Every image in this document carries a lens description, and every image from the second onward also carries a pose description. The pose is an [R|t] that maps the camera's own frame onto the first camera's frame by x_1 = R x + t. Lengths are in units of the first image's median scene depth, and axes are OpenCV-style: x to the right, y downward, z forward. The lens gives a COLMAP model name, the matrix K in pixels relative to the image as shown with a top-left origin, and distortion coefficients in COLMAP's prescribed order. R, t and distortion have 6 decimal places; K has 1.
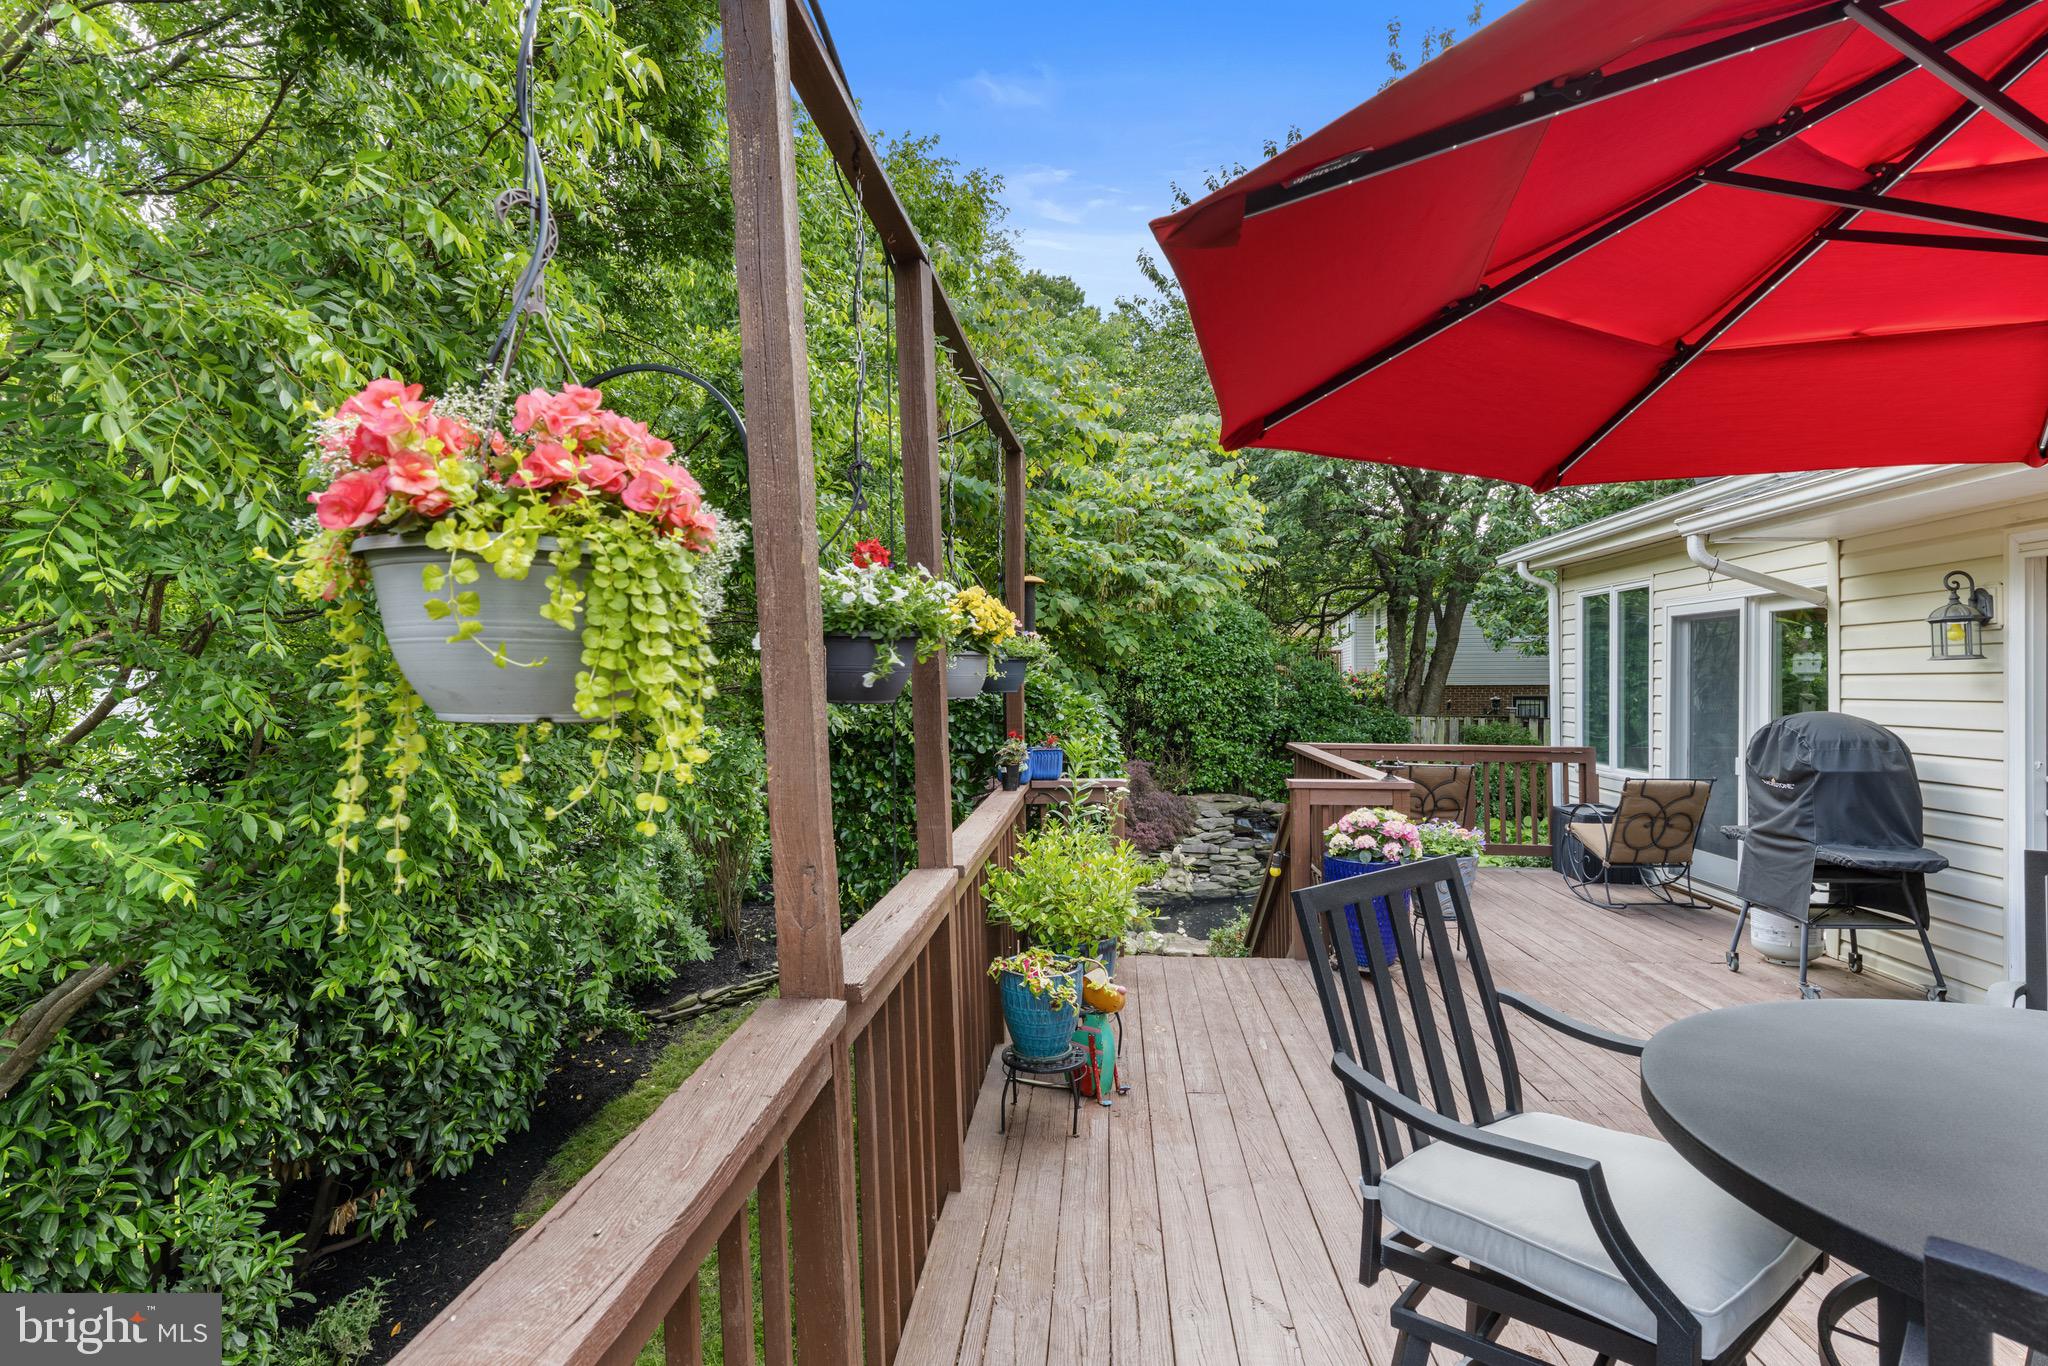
lens RADIAL K [[1030.4, 0, 1024.0], [0, 1030.4, 683.0], [0, 0, 1]] dist [-0.001498, -0.000480]
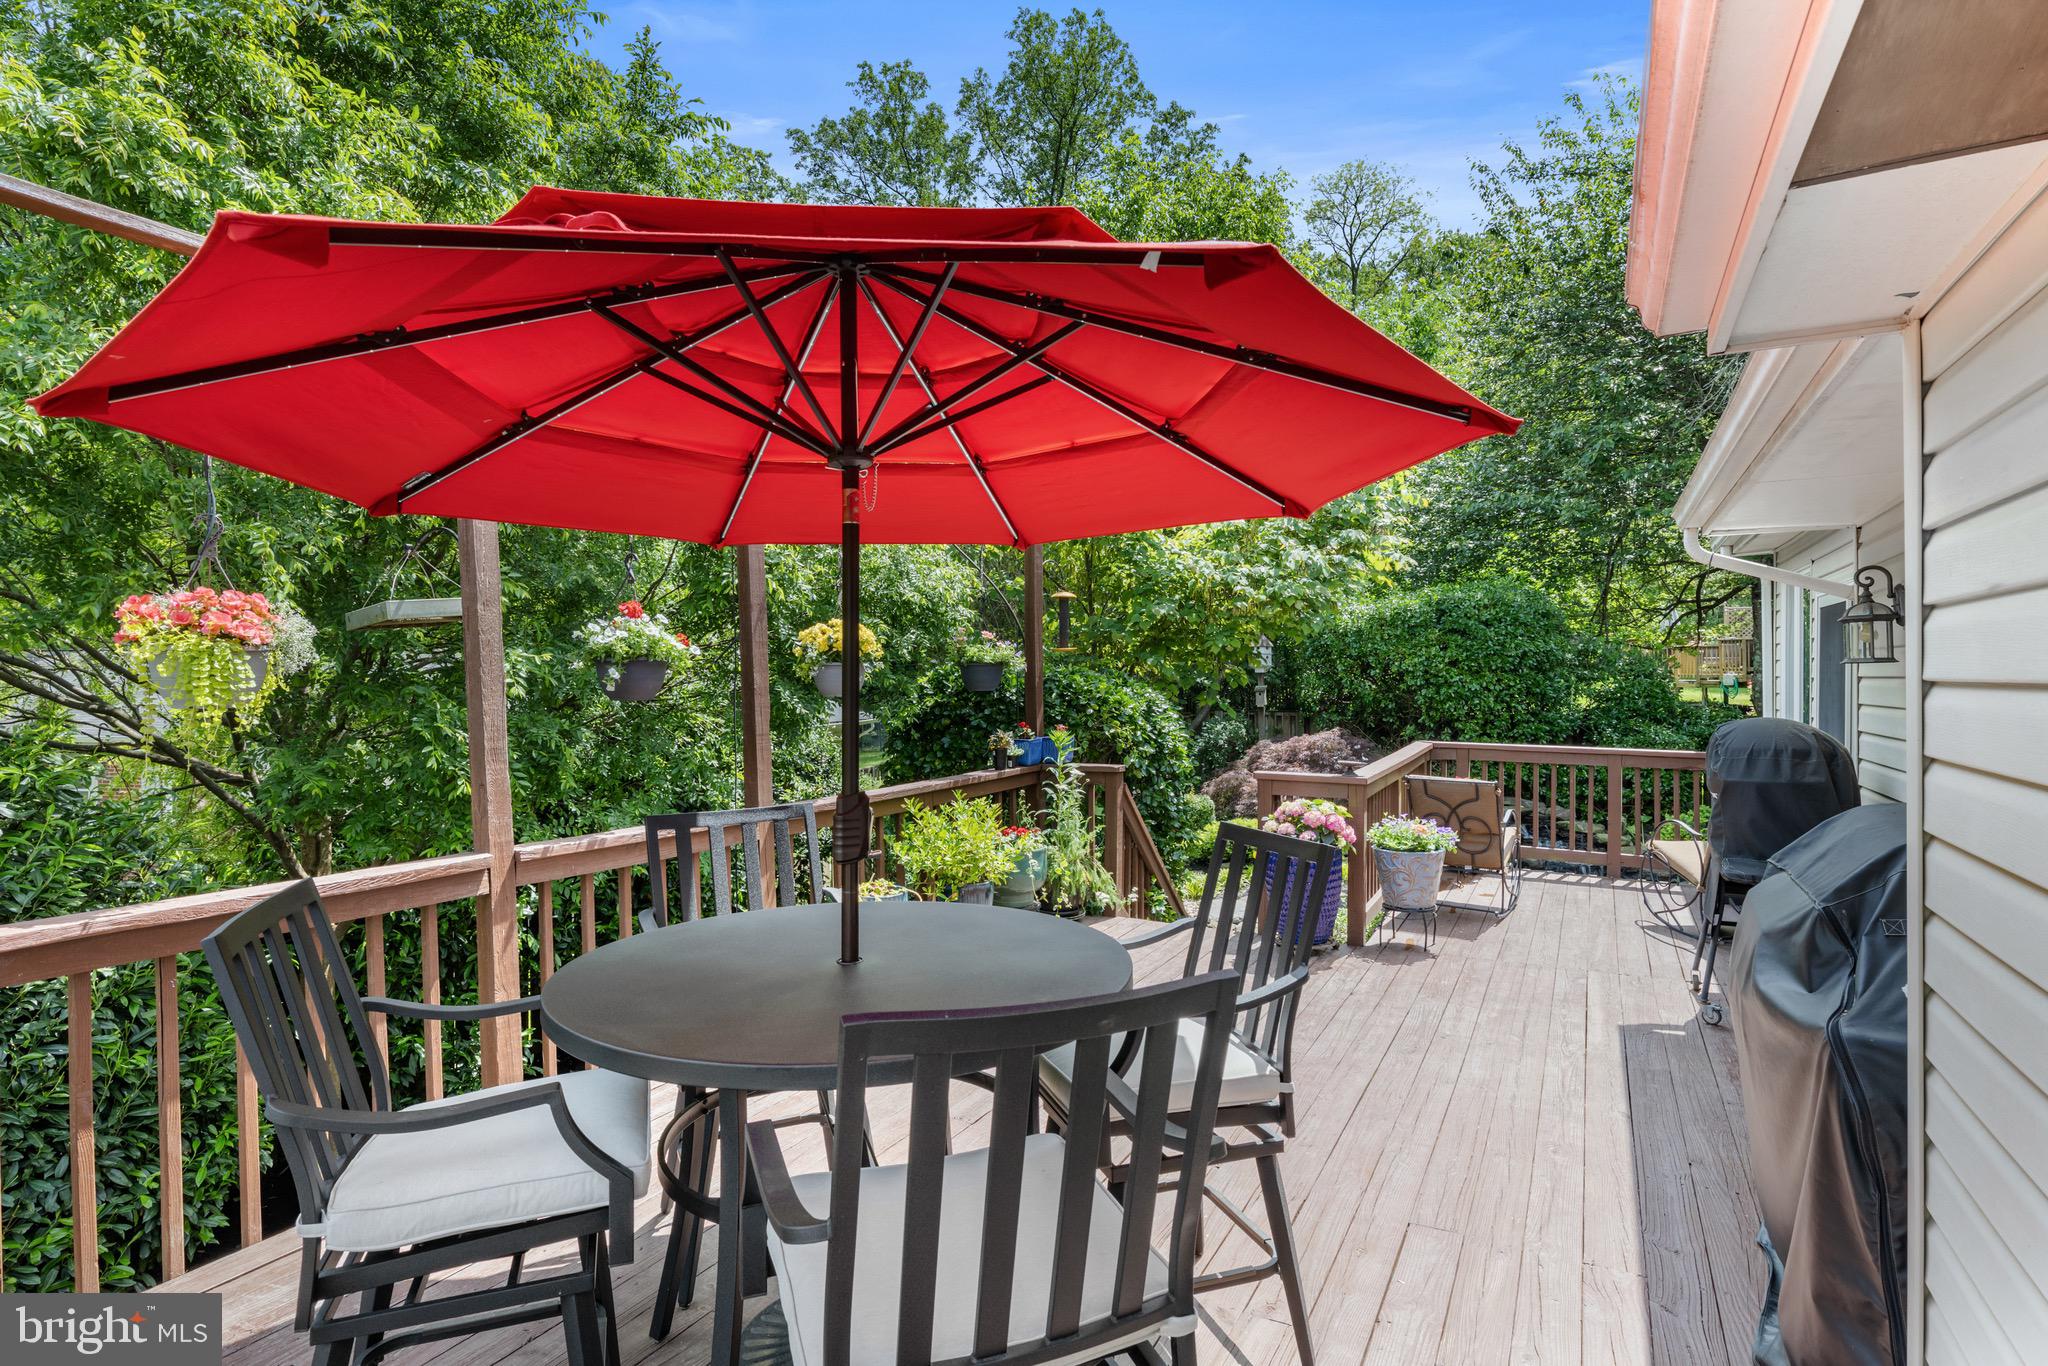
lens RADIAL K [[1037.6, 0, 1023.4], [0, 1037.6, 666.0], [0, 0, 1]] dist [-0.001113, 0.000236]
pose [[0.912986, -0.002181, -0.407986, 0.360237], [-0.001243, 0.999966, -0.008125, -0.007045], [0.407990, 0.007925, 0.912952, -0.086312]]
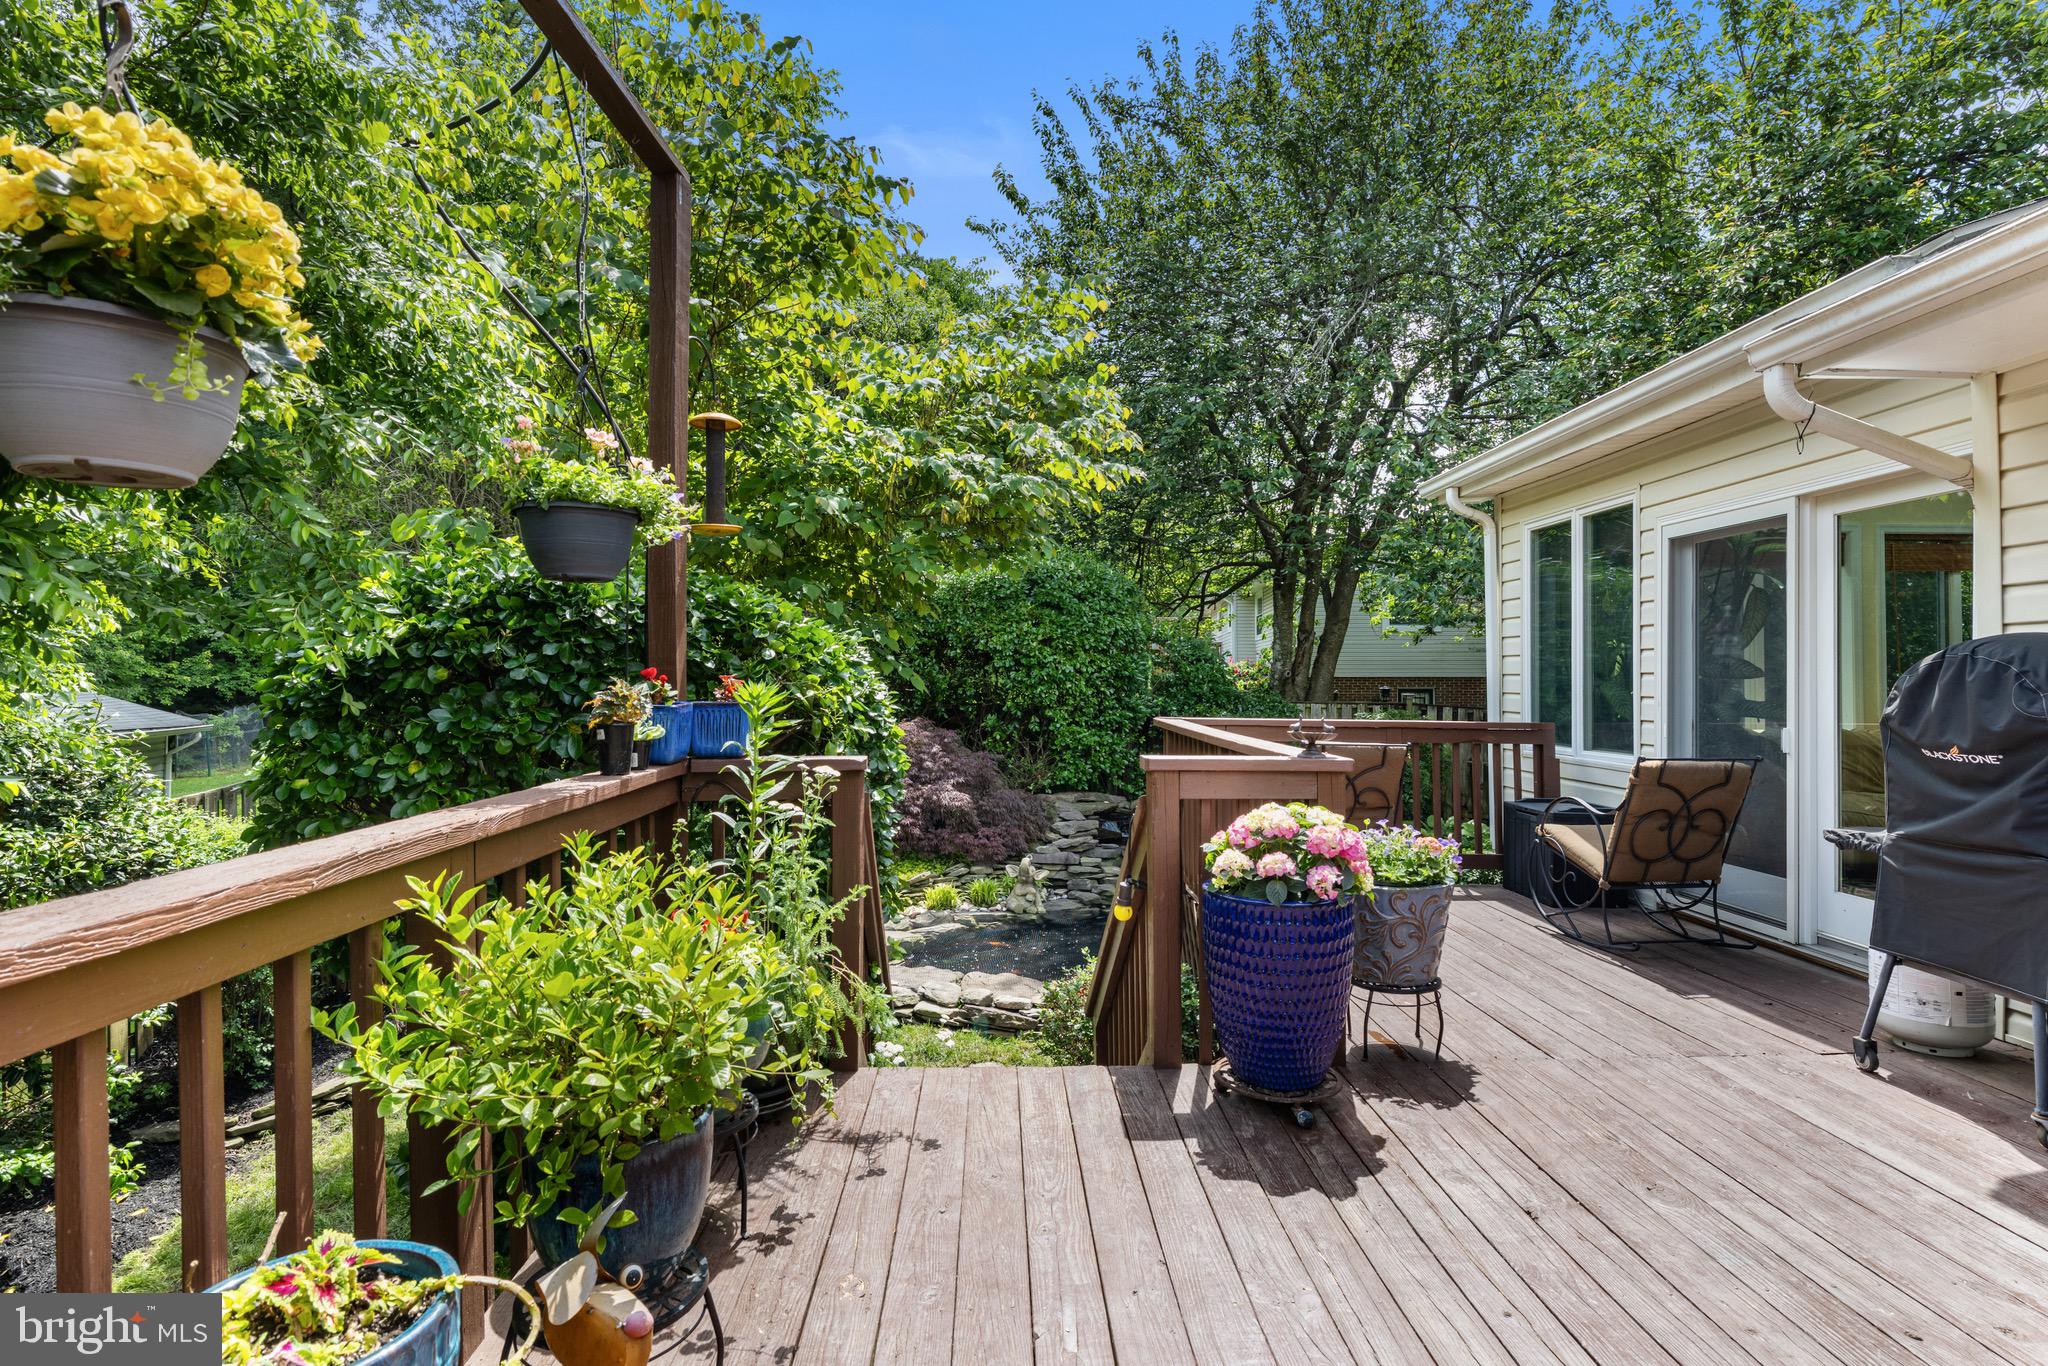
lens RADIAL K [[1037.6, 0, 1023.4], [0, 1037.6, 666.0], [0, 0, 1]] dist [-0.001113, 0.000236]
pose [[0.993811, 0.007290, 0.110842, 0.092108], [-0.005265, 0.999814, -0.018556, 0.040277], [-0.110957, 0.017858, 0.993665, 0.315941]]
